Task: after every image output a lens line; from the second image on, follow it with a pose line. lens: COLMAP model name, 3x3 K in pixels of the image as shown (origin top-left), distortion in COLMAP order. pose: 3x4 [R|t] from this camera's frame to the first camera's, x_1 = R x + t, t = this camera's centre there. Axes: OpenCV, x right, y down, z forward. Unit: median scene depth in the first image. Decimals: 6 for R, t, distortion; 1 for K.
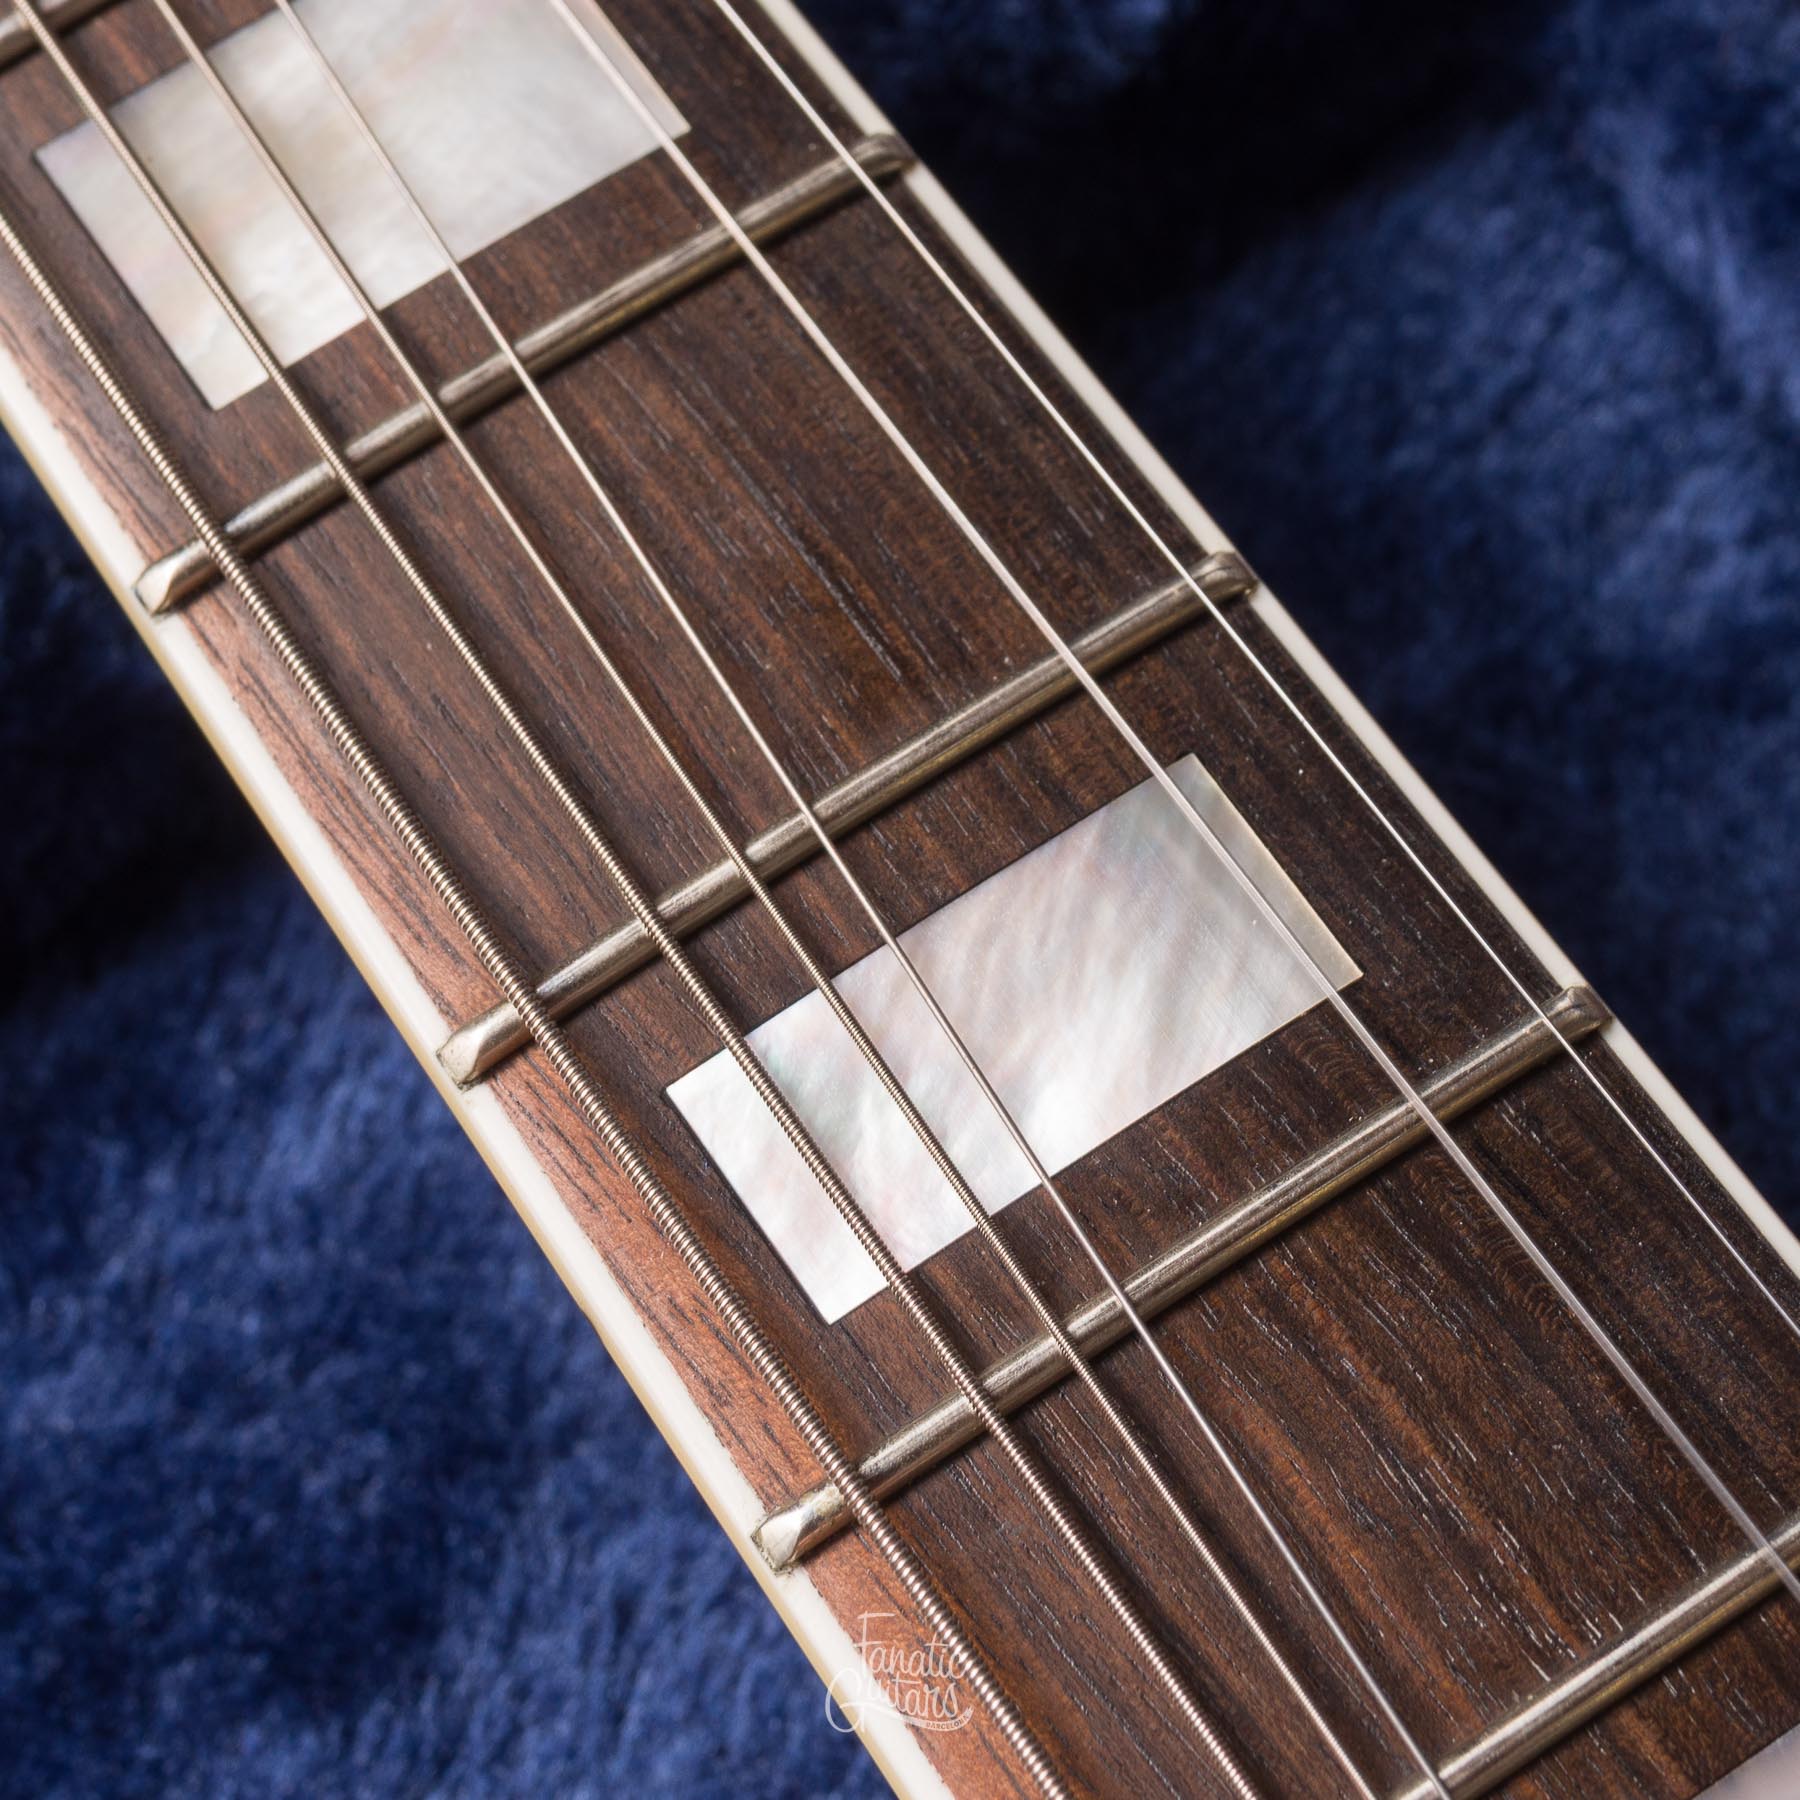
lens RADIAL K [[5339.9, 0, 908.0], [0, 5339.9, 894.9], [0, 0, 1]] dist [0.098075, 0.000000]
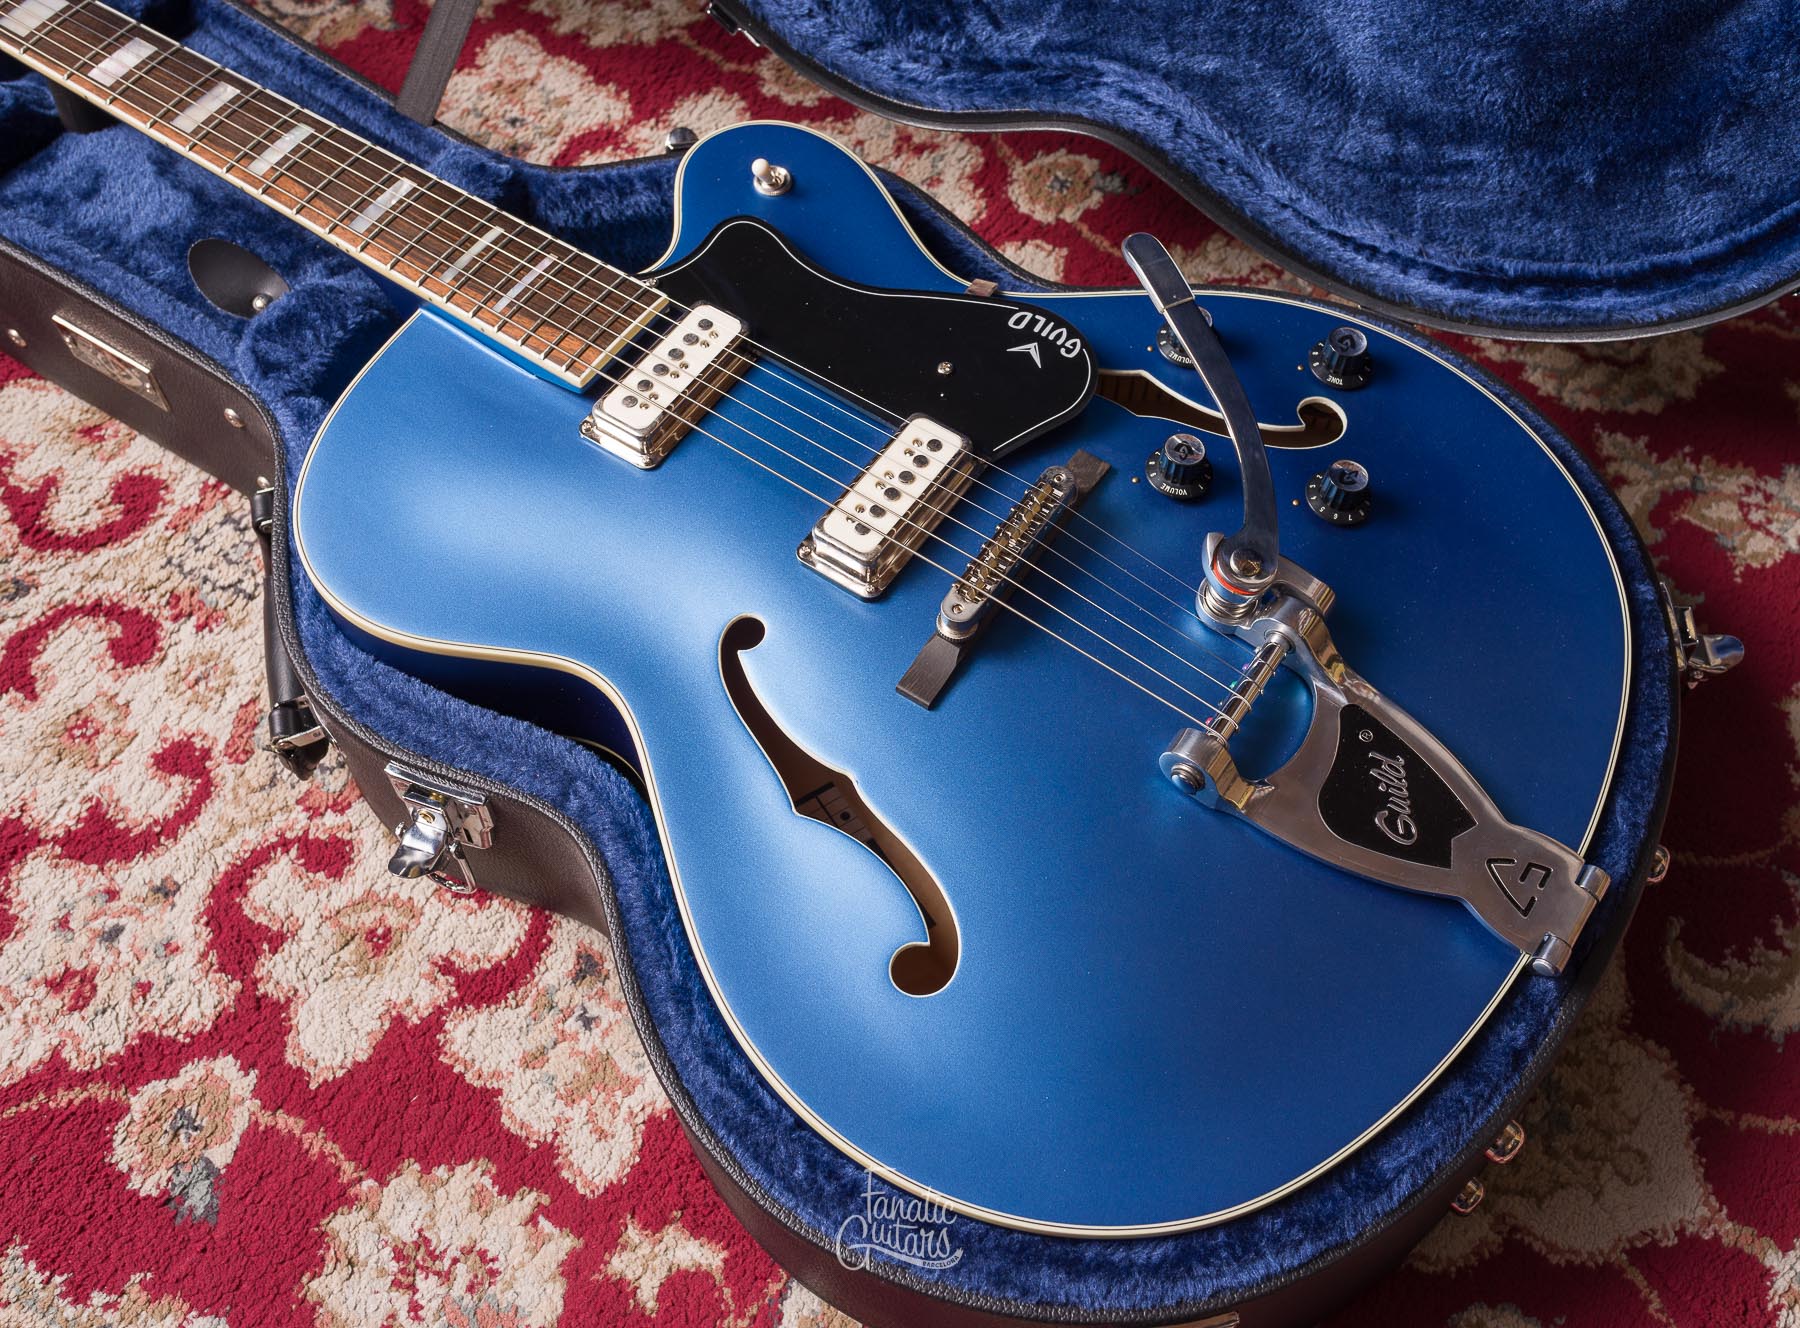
lens RADIAL K [[1905.6, 0, 1007.0], [0, 1905.6, 668.8], [0, 0, 1]] dist [-0.000761, 0.000000]
pose [[0.919447, -0.300144, 0.254030, 0.242230], [0.335358, 0.935875, -0.108044, 1.673339], [-0.205312, 0.184532, 0.961143, -2.091107]]
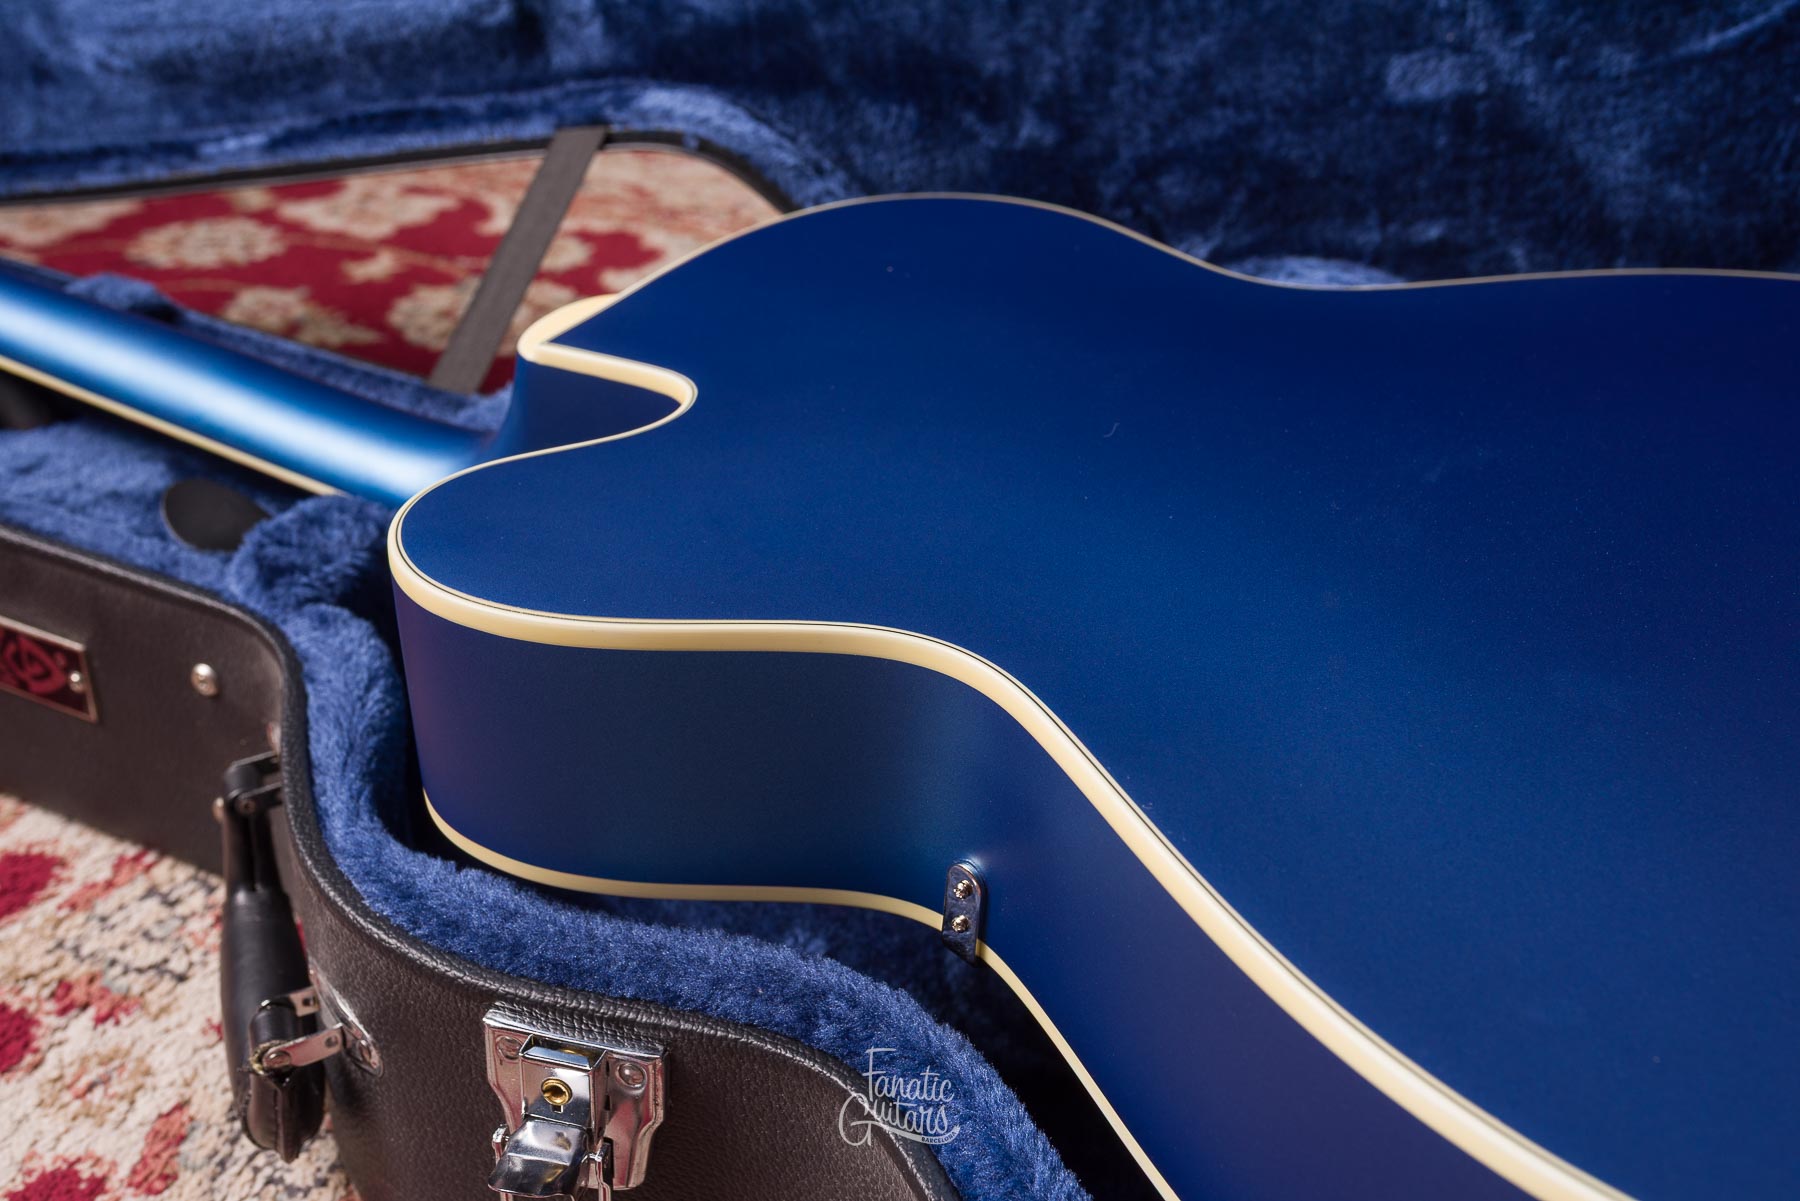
lens RADIAL K [[1774.9, 0, 899.0], [0, 1774.9, 601.1], [0, 0, 1]] dist [0.003138, 0.000000]
pose [[0.869454, -0.179523, 0.460240, -0.208300], [0.427328, 0.740753, -0.518339, 1.856980], [-0.247870, 0.647346, 0.720766, -0.735256]]
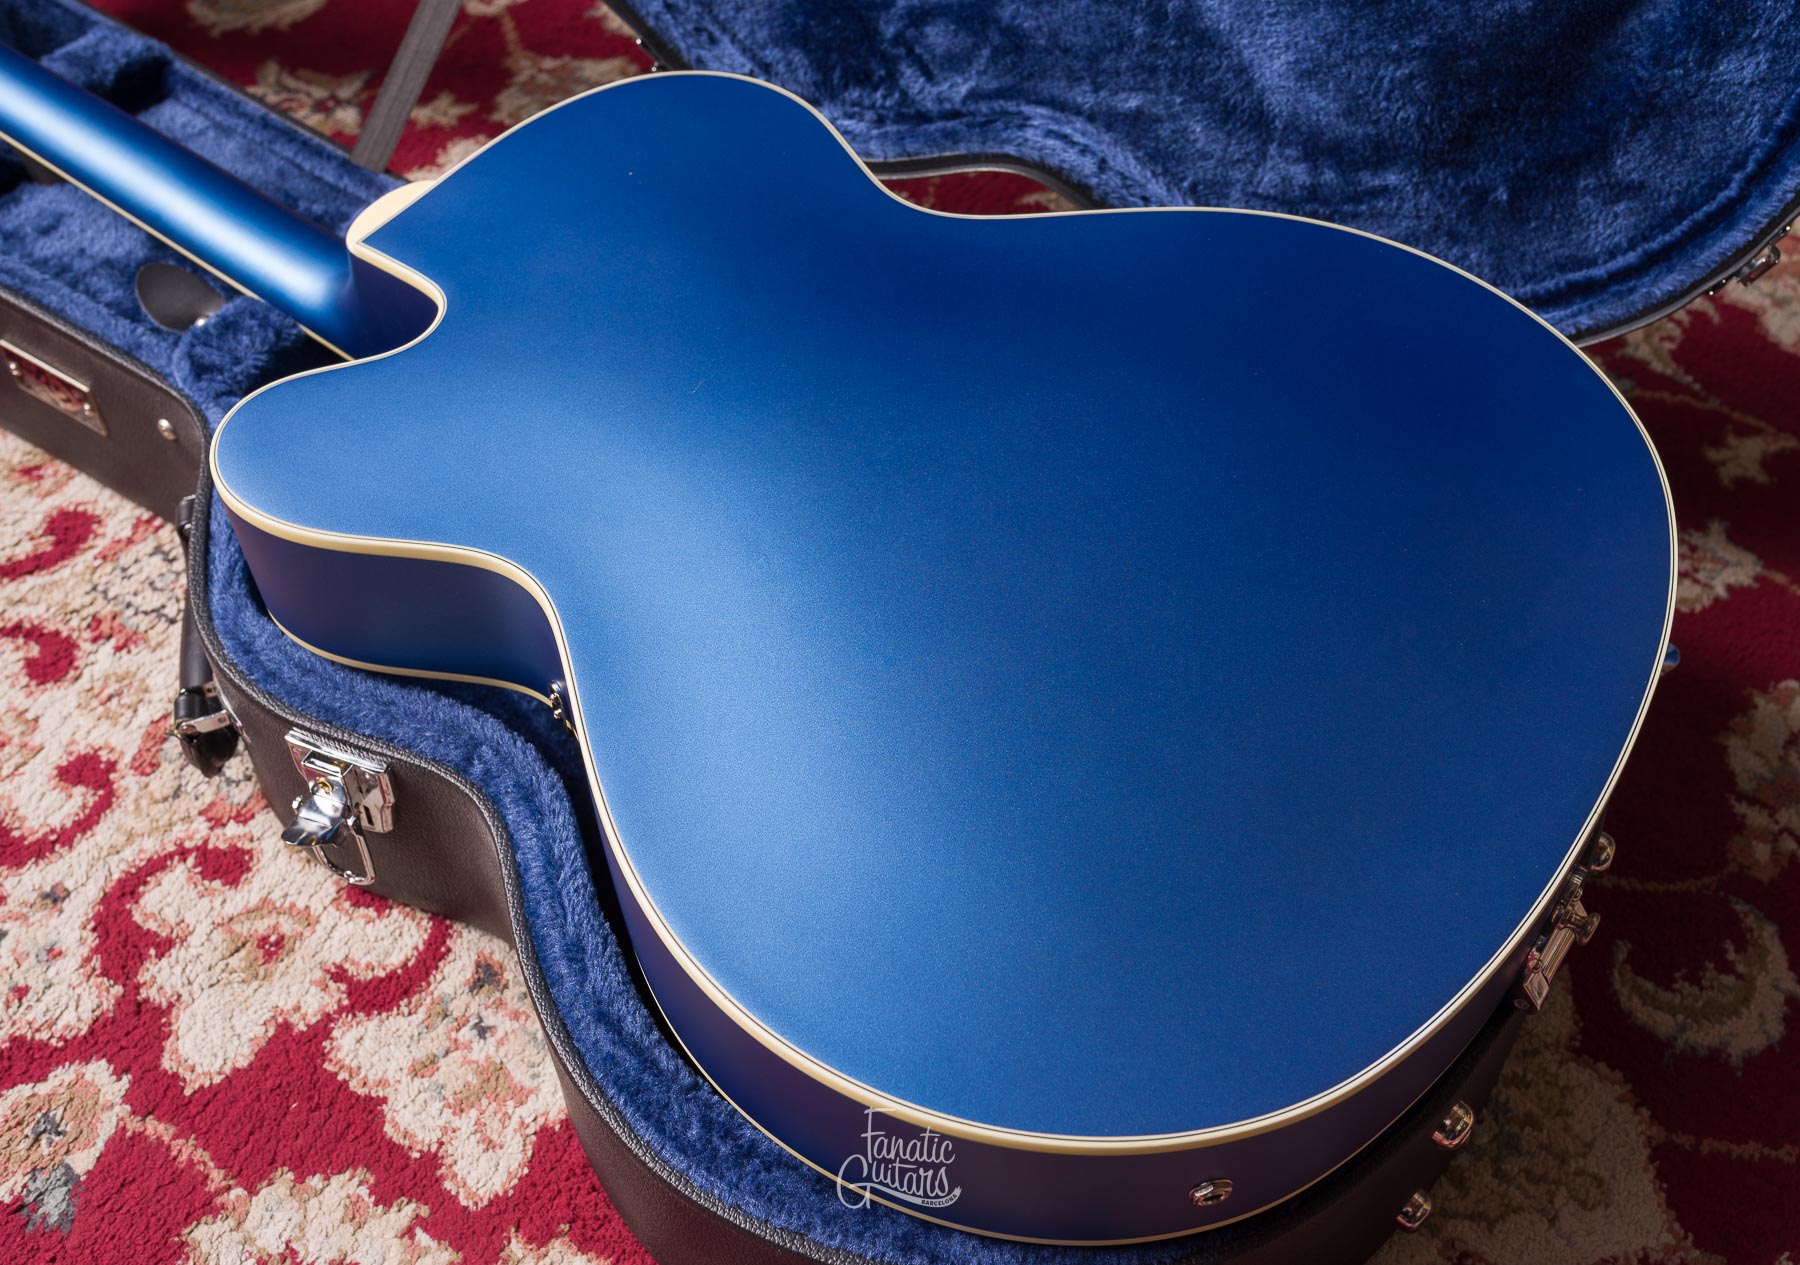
lens RADIAL K [[1826.2, 0, 959.3], [0, 1826.2, 641.2], [0, 0, 1]] dist [-0.003373, 0.000000]
pose [[0.922236, -0.246072, 0.298210, 0.218743], [0.326438, 0.908885, -0.259552, 2.030623], [-0.207170, 0.336715, 0.918533, -1.843860]]
